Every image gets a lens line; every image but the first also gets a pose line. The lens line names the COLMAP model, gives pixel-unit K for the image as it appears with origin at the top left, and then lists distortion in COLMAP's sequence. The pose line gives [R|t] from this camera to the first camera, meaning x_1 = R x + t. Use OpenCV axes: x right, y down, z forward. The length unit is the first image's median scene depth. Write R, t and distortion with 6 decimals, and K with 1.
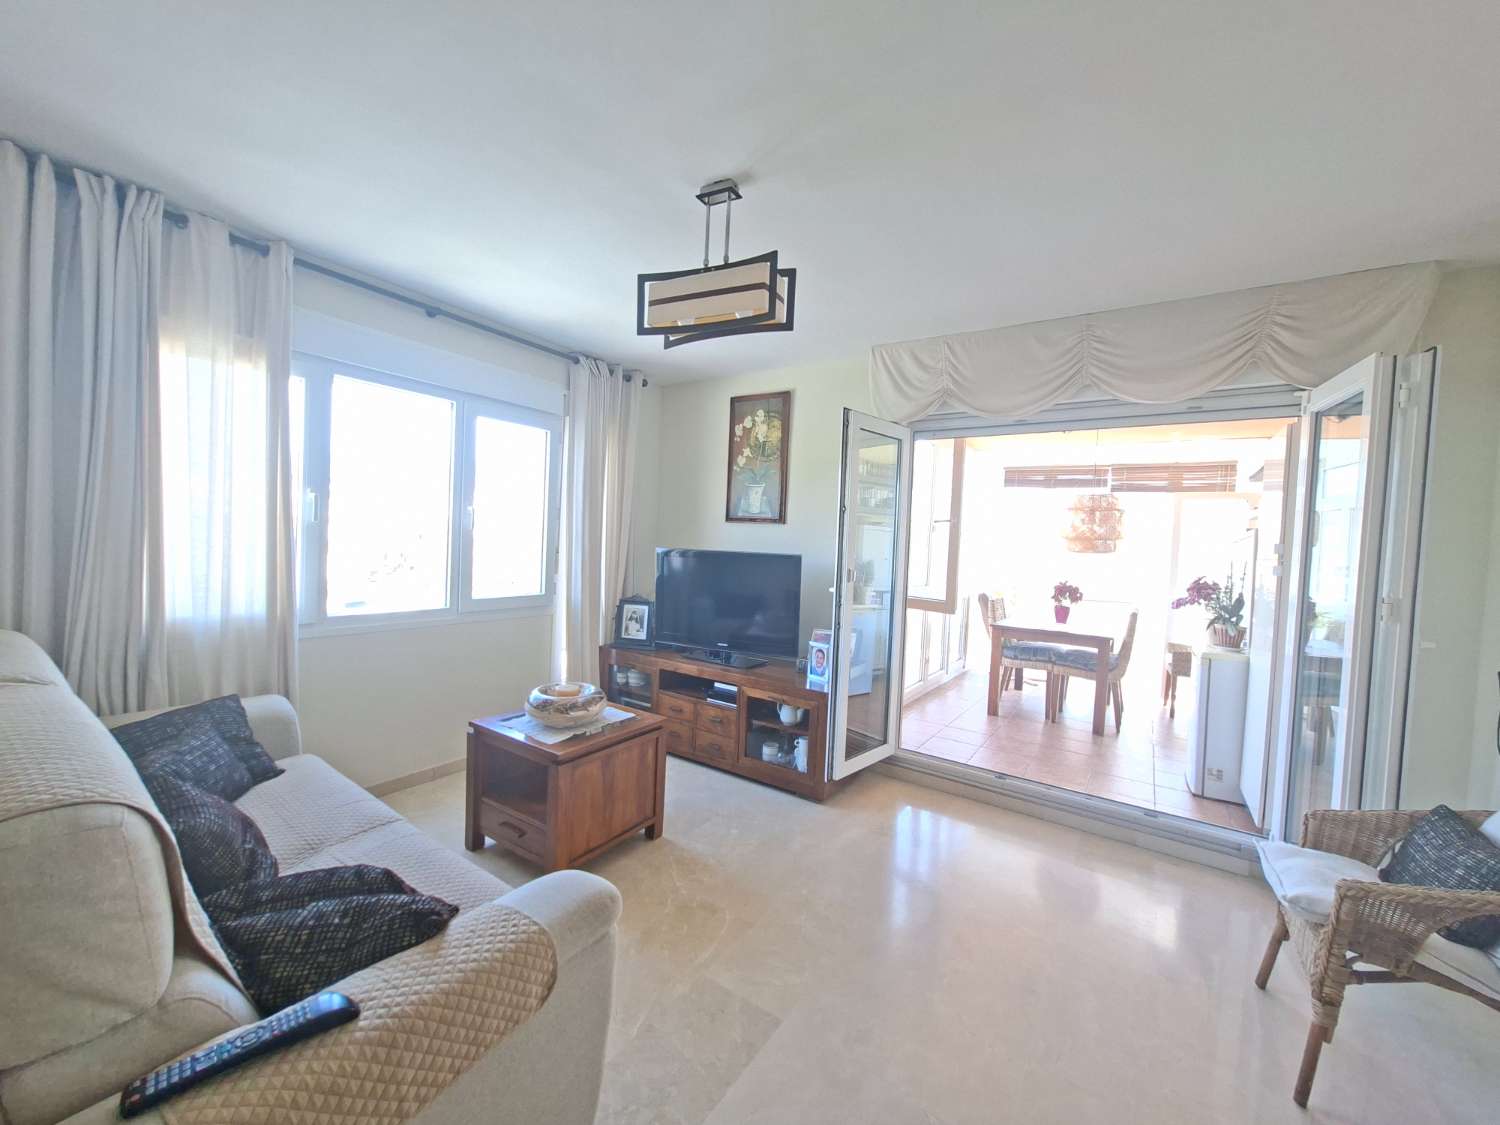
lens RADIAL K [[593.5, 0, 758.4], [0, 593.5, 560.2], [0, 0, 1]] dist [-0.005797, 0.000543]
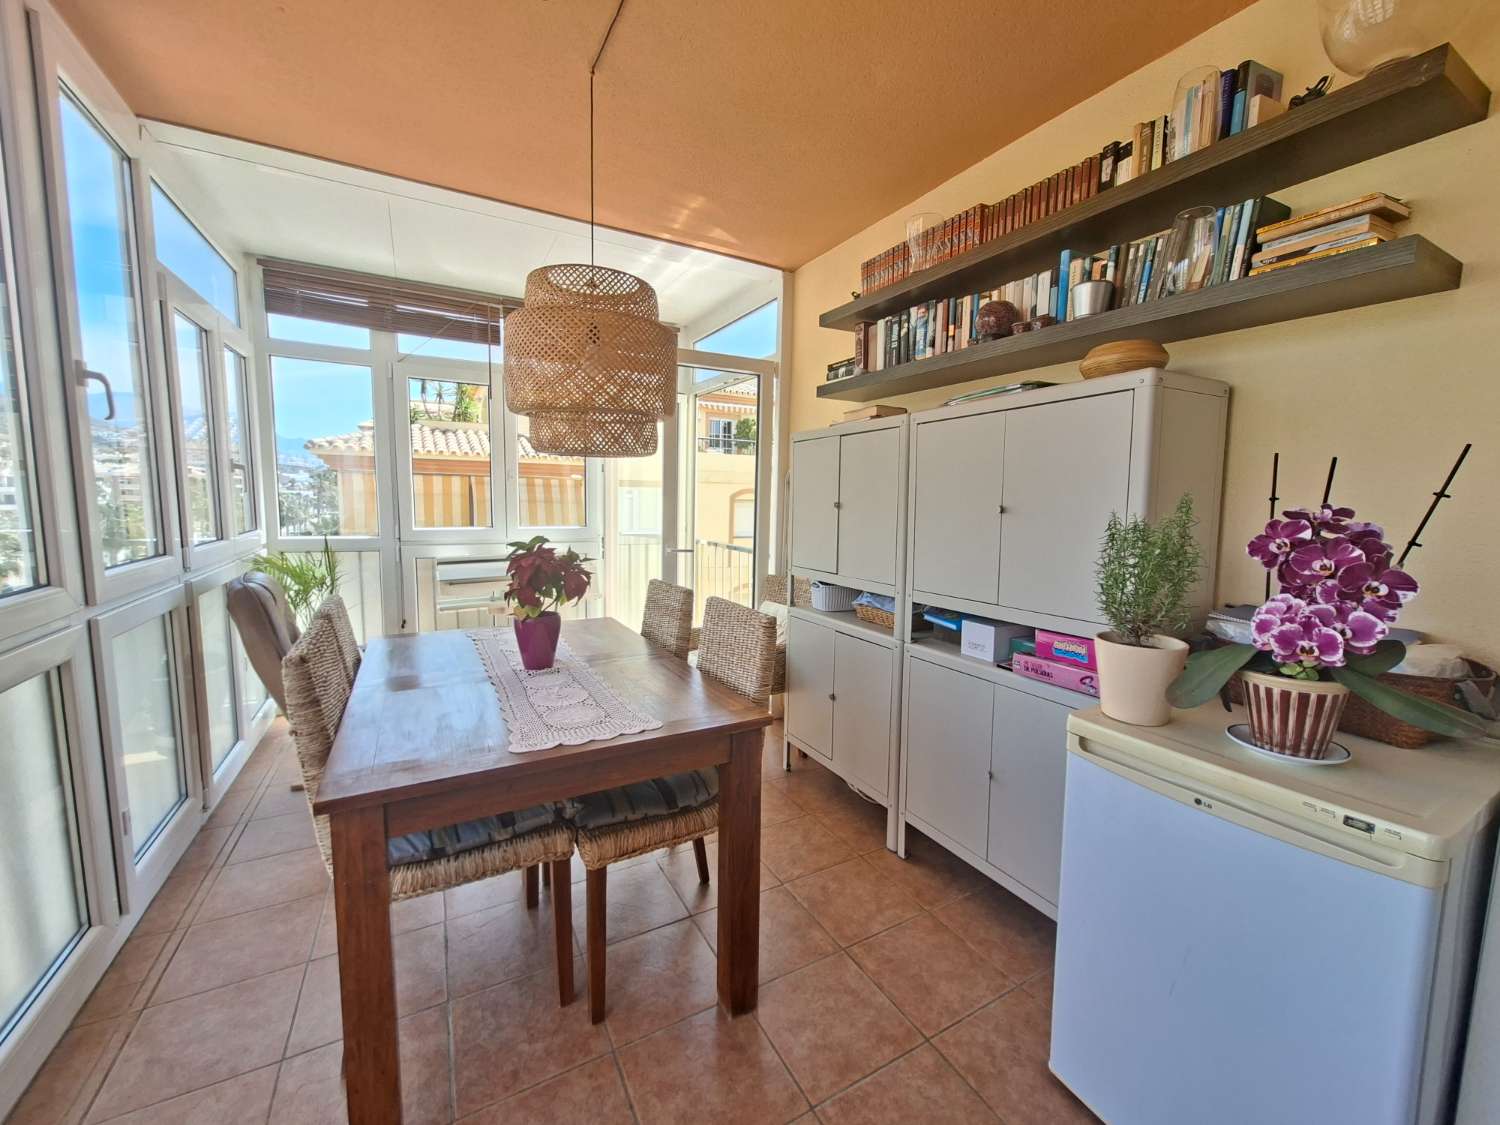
lens RADIAL K [[593.5, 0, 760.2], [0, 593.5, 564.4], [0, 0, 1]] dist [-0.005797, 0.000543]
pose [[0.460866, -0.140402, 0.876293, 0.452813], [0.030841, 0.989344, 0.142295, 0.007775], [-0.886934, -0.038553, 0.460285, 1.182794]]
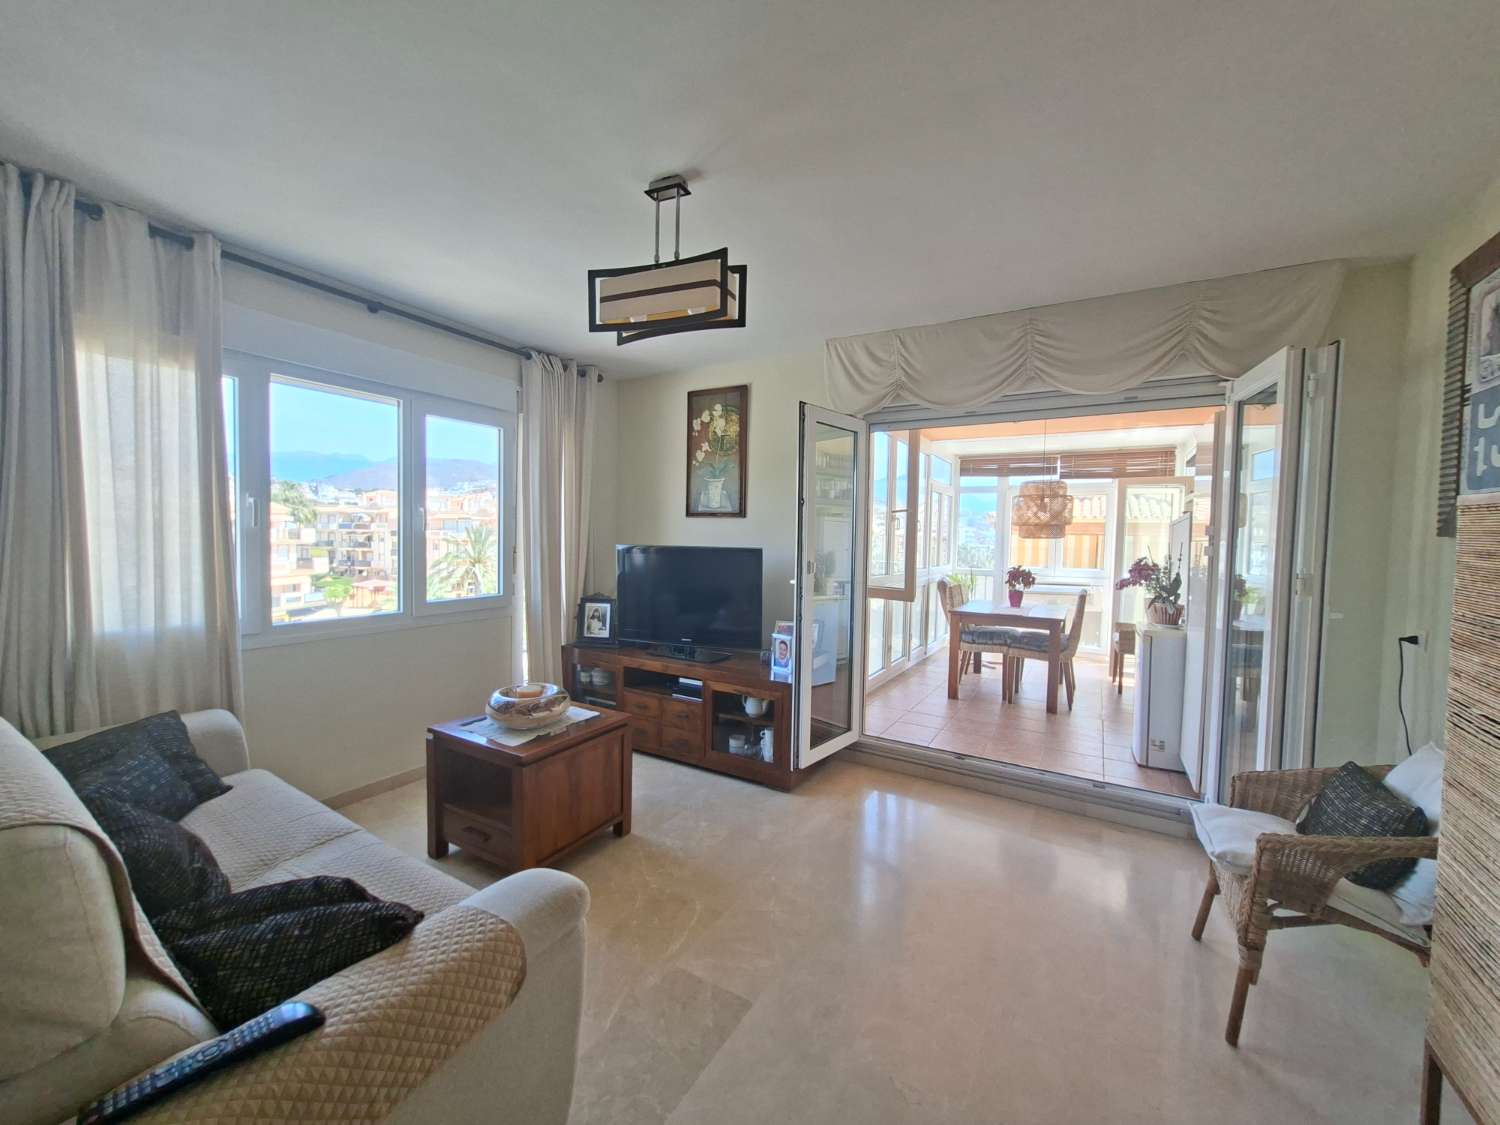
lens RADIAL K [[593.5, 0, 759.5], [0, 593.5, 559.6], [0, 0, 1]] dist [-0.005797, 0.000543]
pose [[0.997586, -0.028488, 0.063330, 0.003425], [0.027839, 0.999551, 0.011110, -0.000711], [-0.063618, -0.009320, 0.997931, -0.007350]]
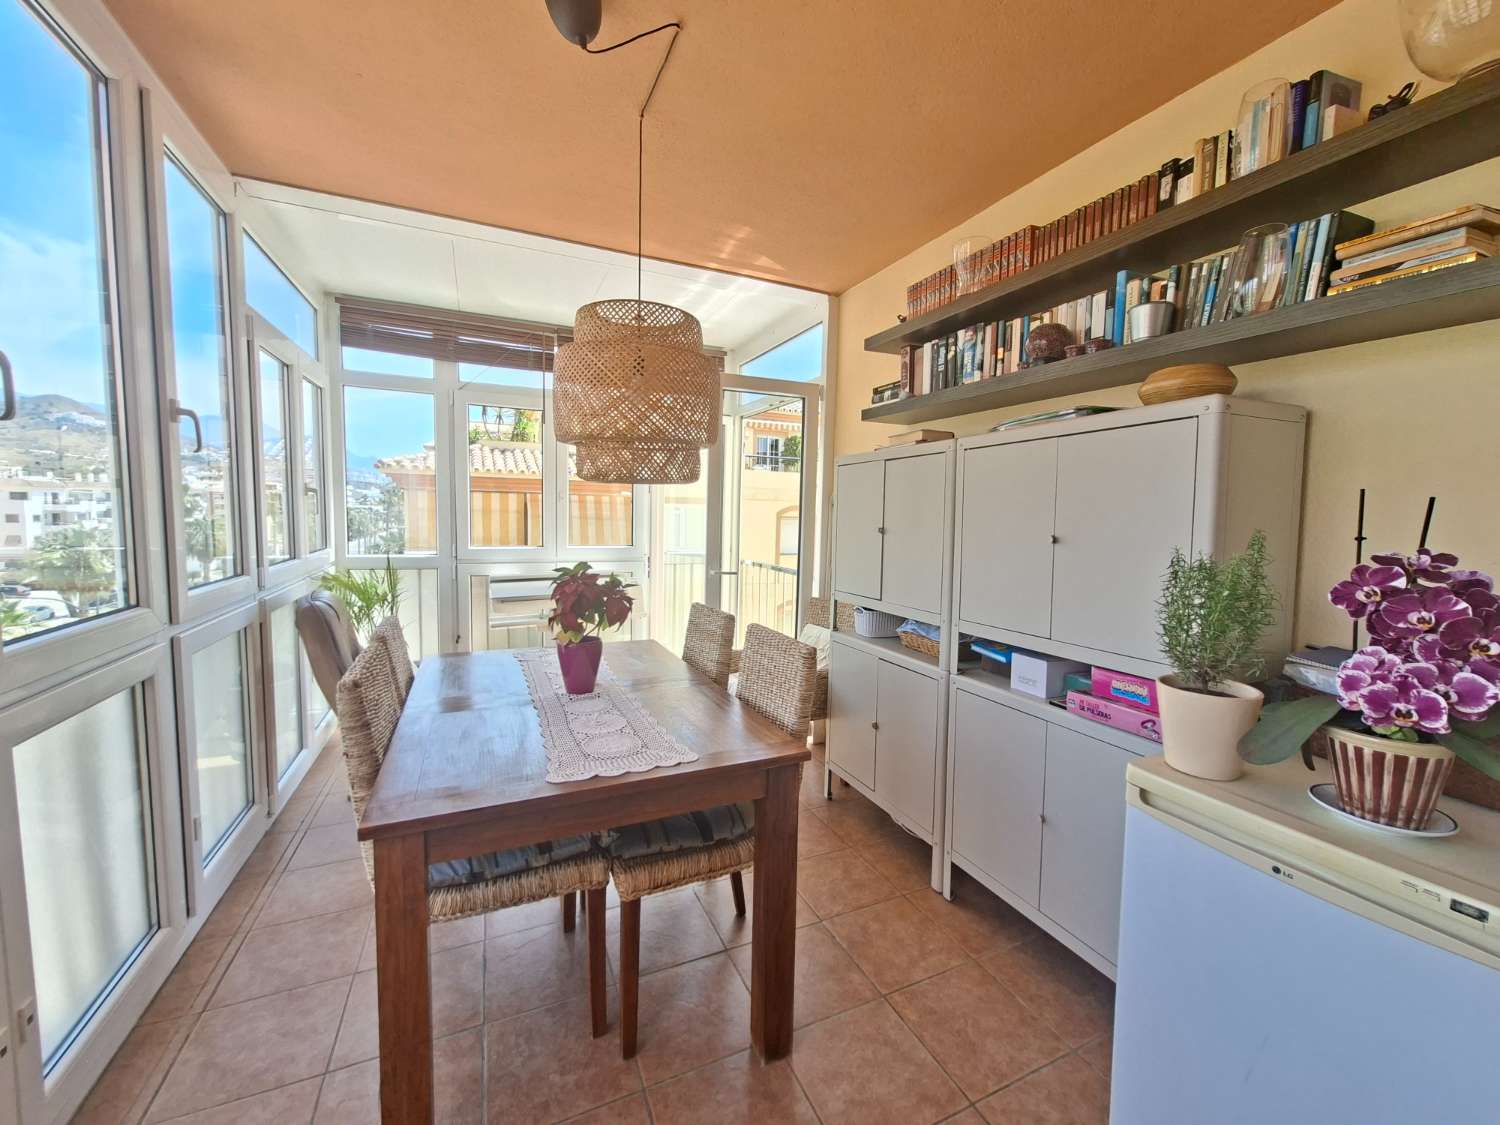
lens RADIAL K [[593.5, 0, 757.4], [0, 593.5, 561.2], [0, 0, 1]] dist [-0.005797, 0.000543]
pose [[0.531713, -0.106167, 0.840244, 0.460661], [0.028896, 0.993808, 0.107285, -0.001962], [-0.846432, -0.032765, 0.531489, 1.181789]]
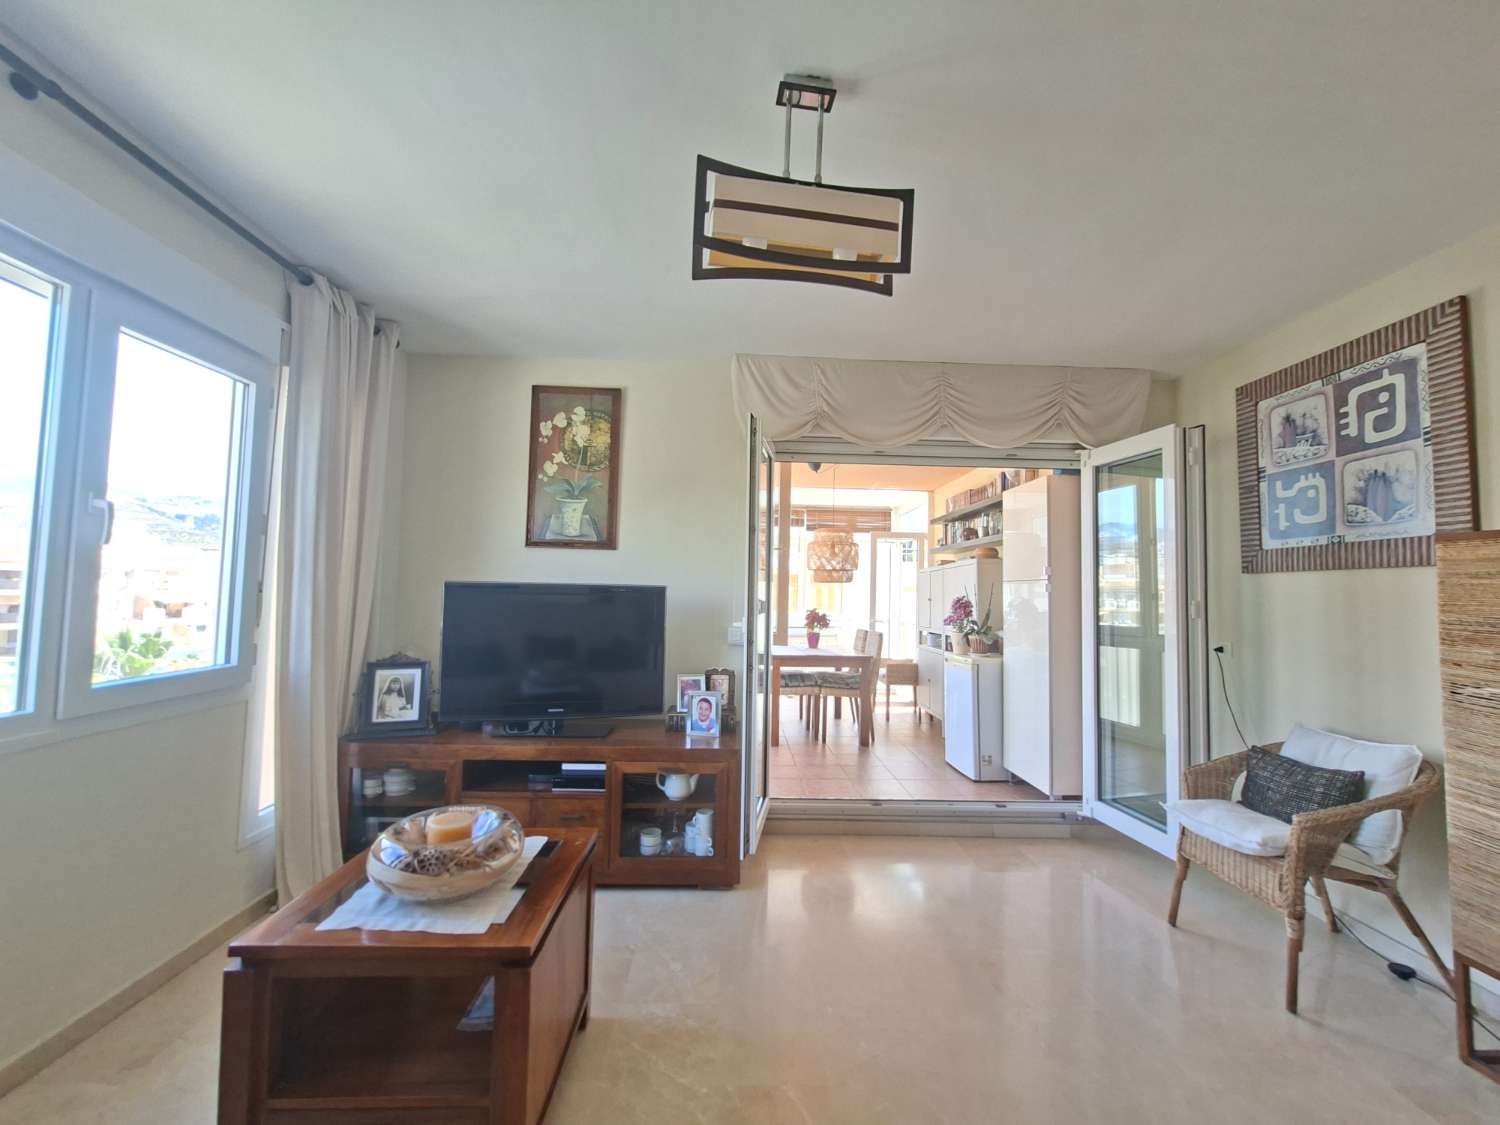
lens RADIAL K [[593.5, 0, 760.7], [0, 593.5, 561.8], [0, 0, 1]] dist [-0.005797, 0.000543]
pose [[0.808960, 0.003586, 0.587852, -0.327488], [0.034374, 0.997982, -0.053390, 0.006745], [-0.586857, 0.063397, 0.807204, 0.278017]]
